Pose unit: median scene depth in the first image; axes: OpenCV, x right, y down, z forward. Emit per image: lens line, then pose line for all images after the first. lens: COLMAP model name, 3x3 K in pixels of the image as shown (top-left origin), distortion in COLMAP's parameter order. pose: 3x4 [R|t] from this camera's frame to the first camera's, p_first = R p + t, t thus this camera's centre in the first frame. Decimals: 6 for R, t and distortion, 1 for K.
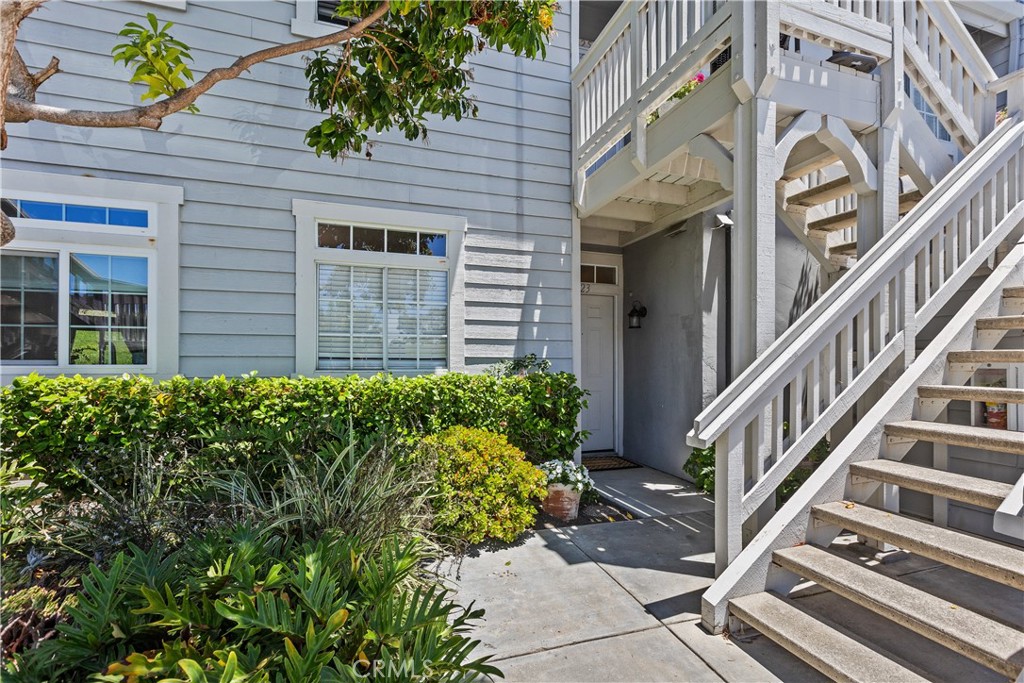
lens RADIAL K [[469.5, 0, 525.4], [0, 469.5, 358.9], [0, 0, 1]] dist [0.013754, -0.000783]
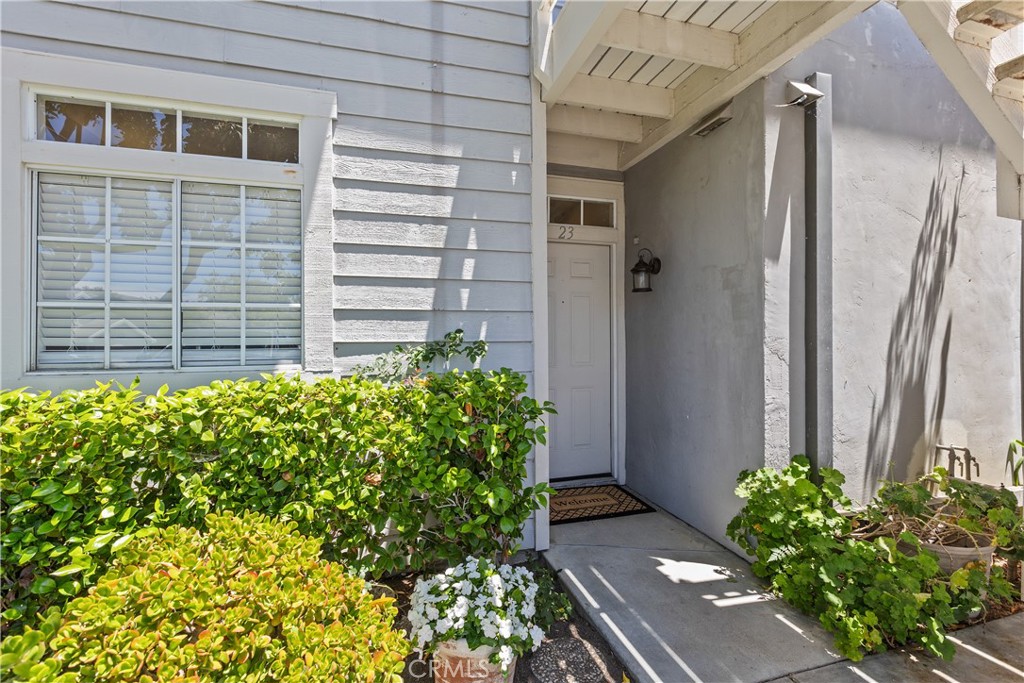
lens RADIAL K [[469.5, 0, 510.8], [0, 469.5, 339.8], [0, 0, 1]] dist [0.013754, -0.000783]
pose [[0.998601, -0.007299, -0.052373, 0.107145], [0.008109, 0.999850, 0.015284, -0.013407], [0.052253, -0.015687, 0.998511, 0.430133]]
